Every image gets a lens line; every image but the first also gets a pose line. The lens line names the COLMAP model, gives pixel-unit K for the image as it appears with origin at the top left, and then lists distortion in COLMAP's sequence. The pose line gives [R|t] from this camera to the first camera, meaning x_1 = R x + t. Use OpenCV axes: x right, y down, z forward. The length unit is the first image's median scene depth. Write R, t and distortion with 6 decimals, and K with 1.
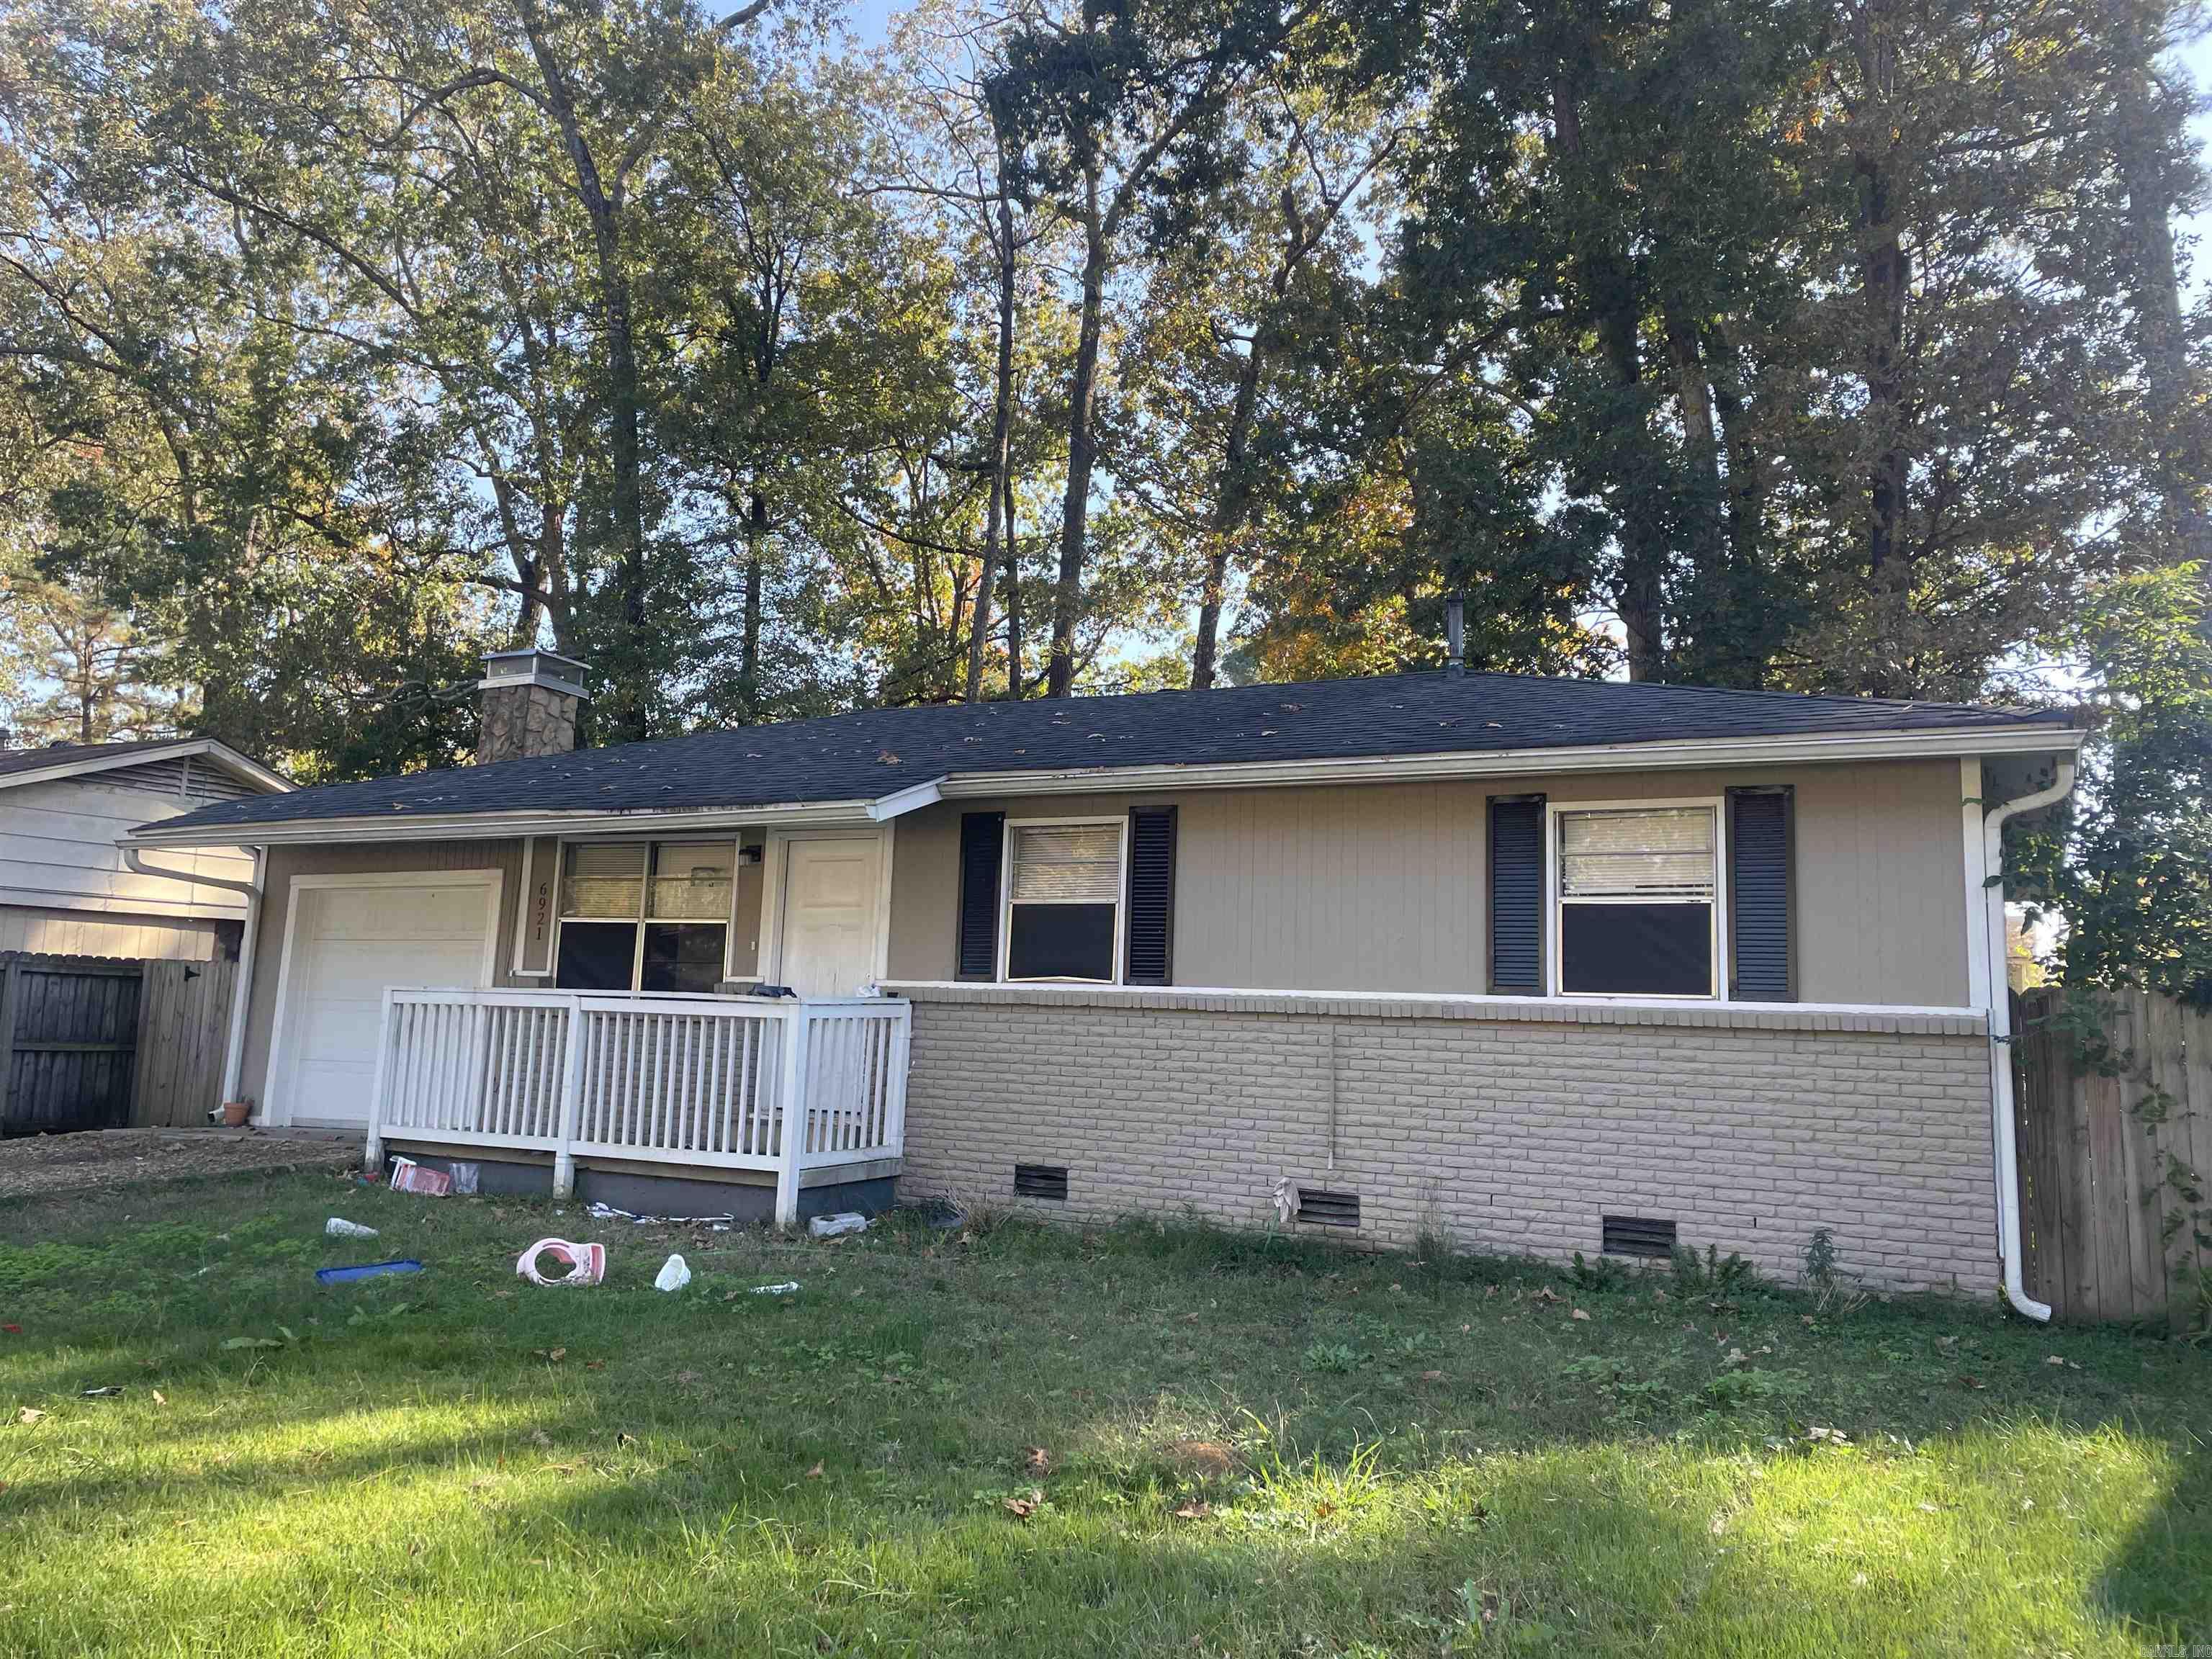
lens RADIAL K [[1667.8, 0, 1119.0], [0, 1667.8, 817.5], [0, 0, 1]] dist [0.072029, -0.089070]
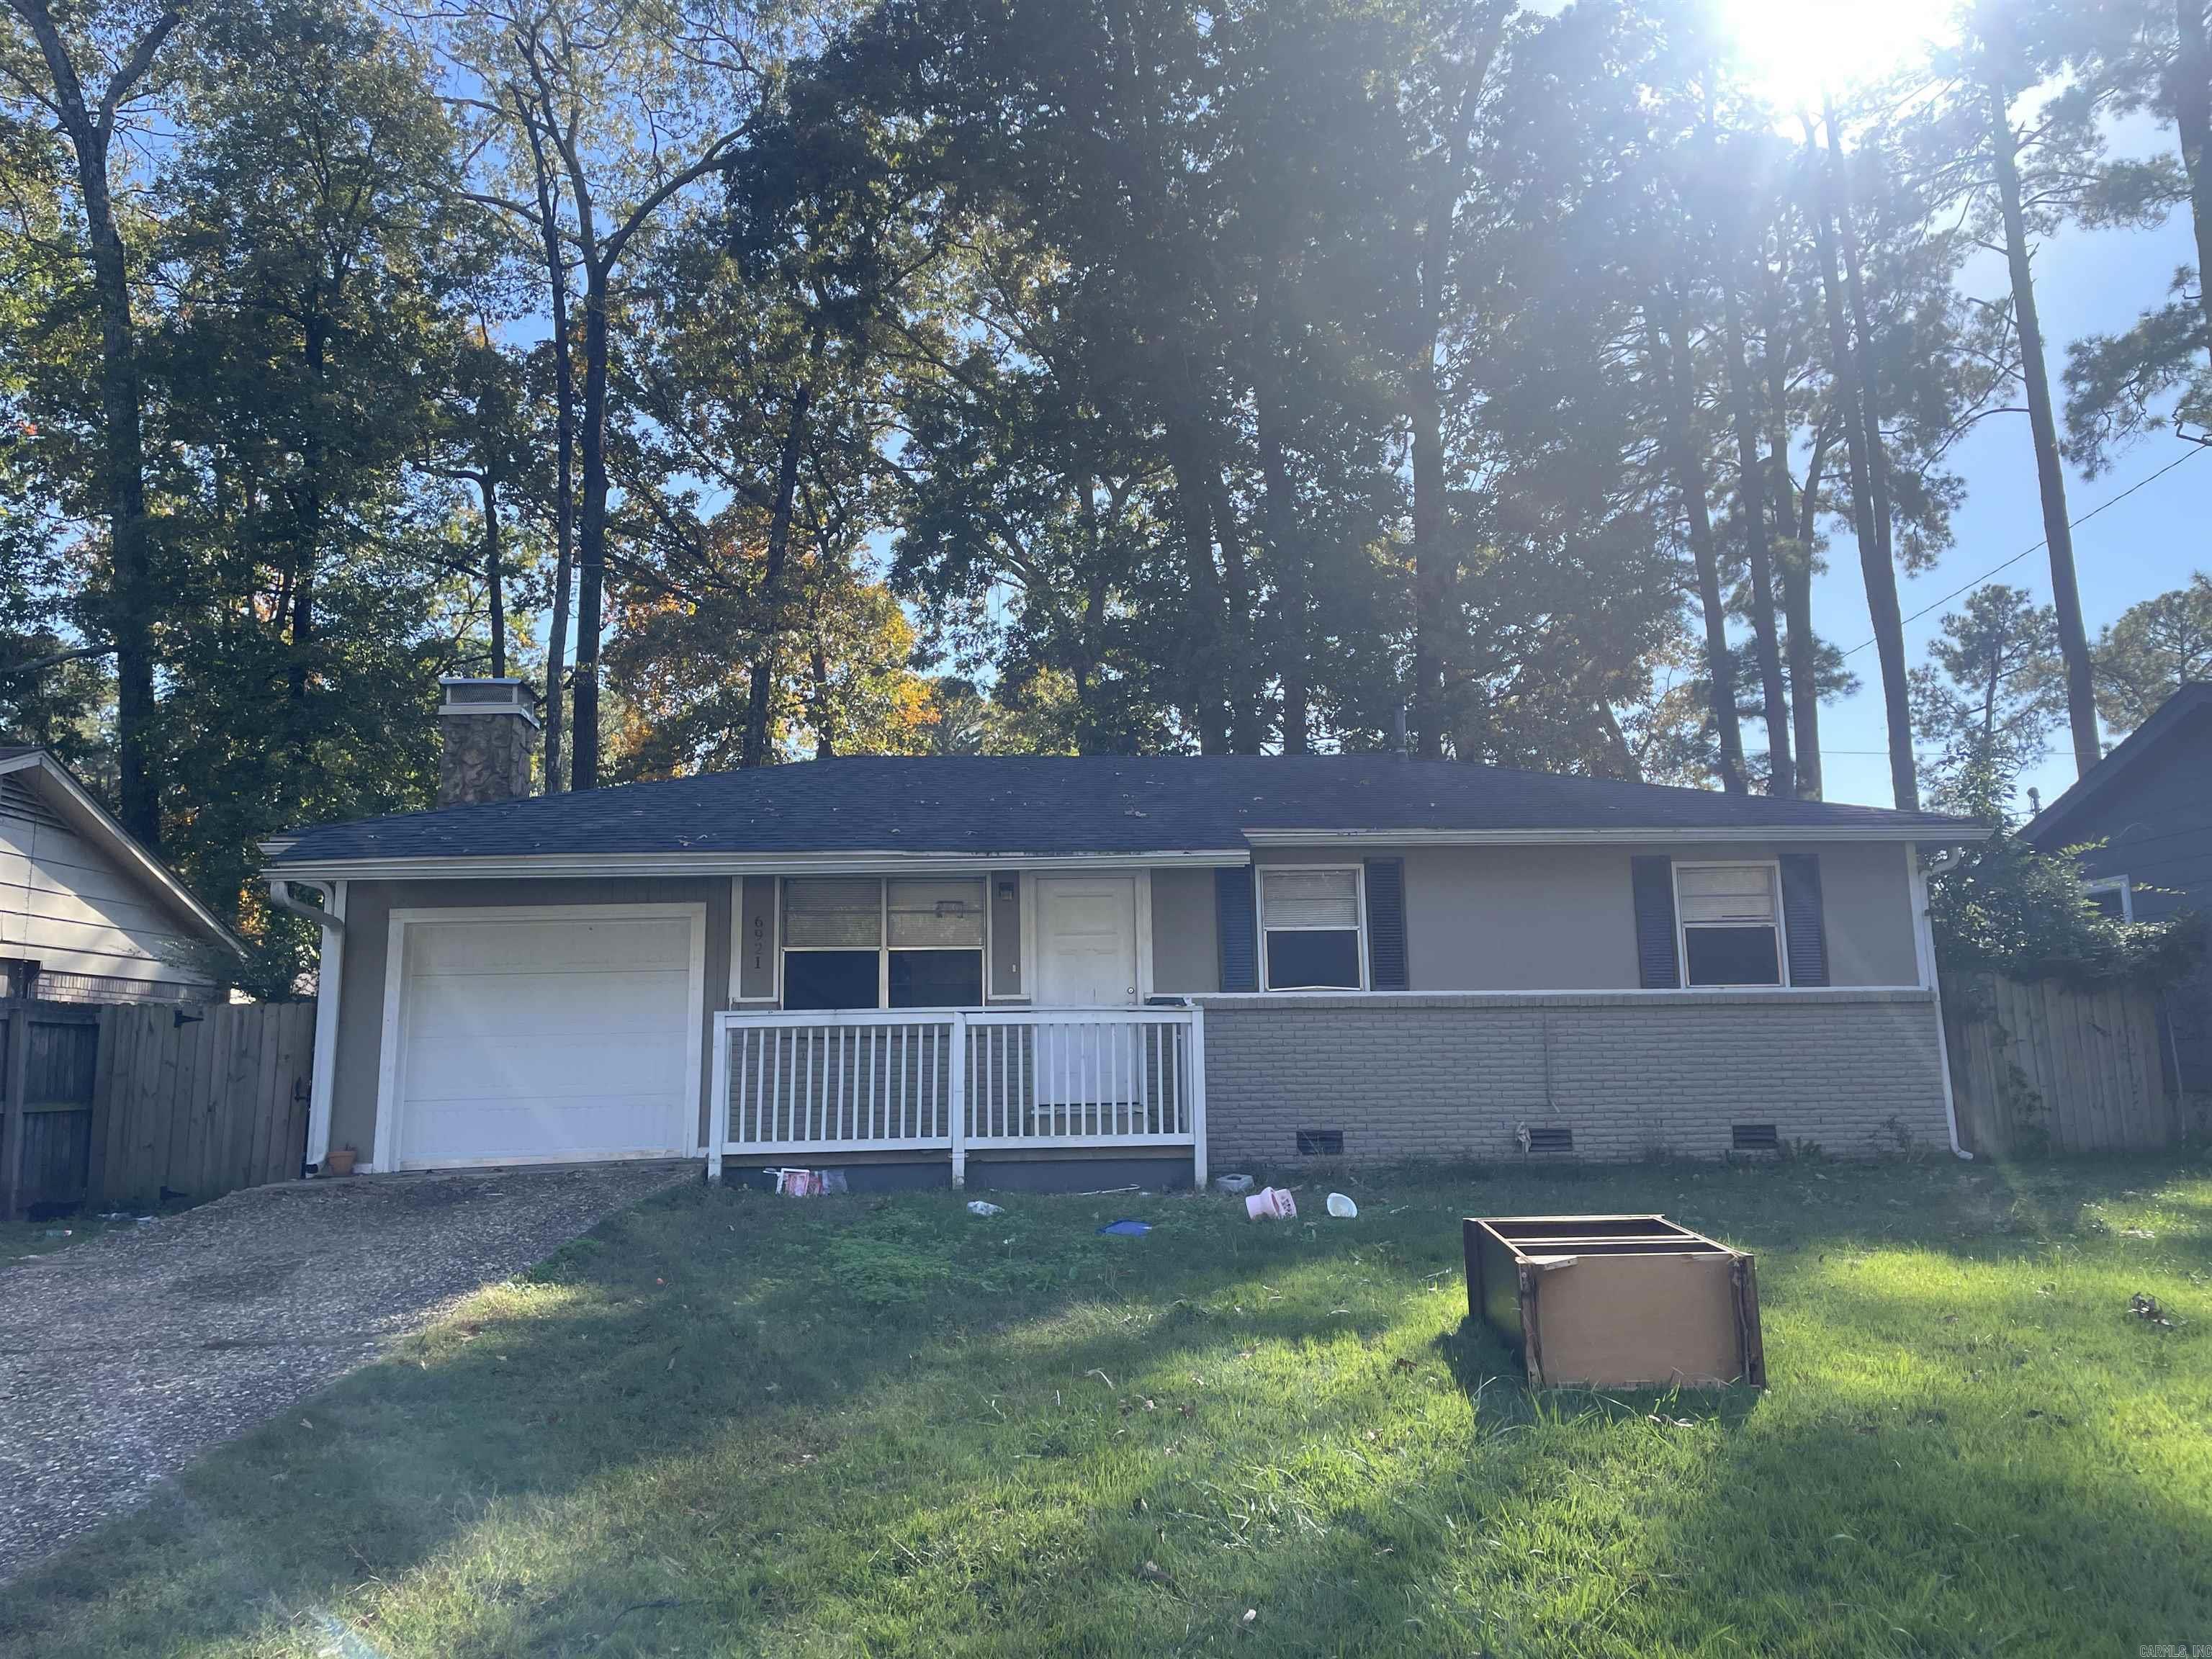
lens RADIAL K [[1667.8, 0, 1108.9], [0, 1667.8, 820.0], [0, 0, 1]] dist [0.072029, -0.089070]
pose [[0.854548, 0.026150, 0.518714, -0.860261], [-0.018619, 0.999632, -0.019722, -0.006279], [-0.519039, 0.007196, 0.854720, -0.038788]]
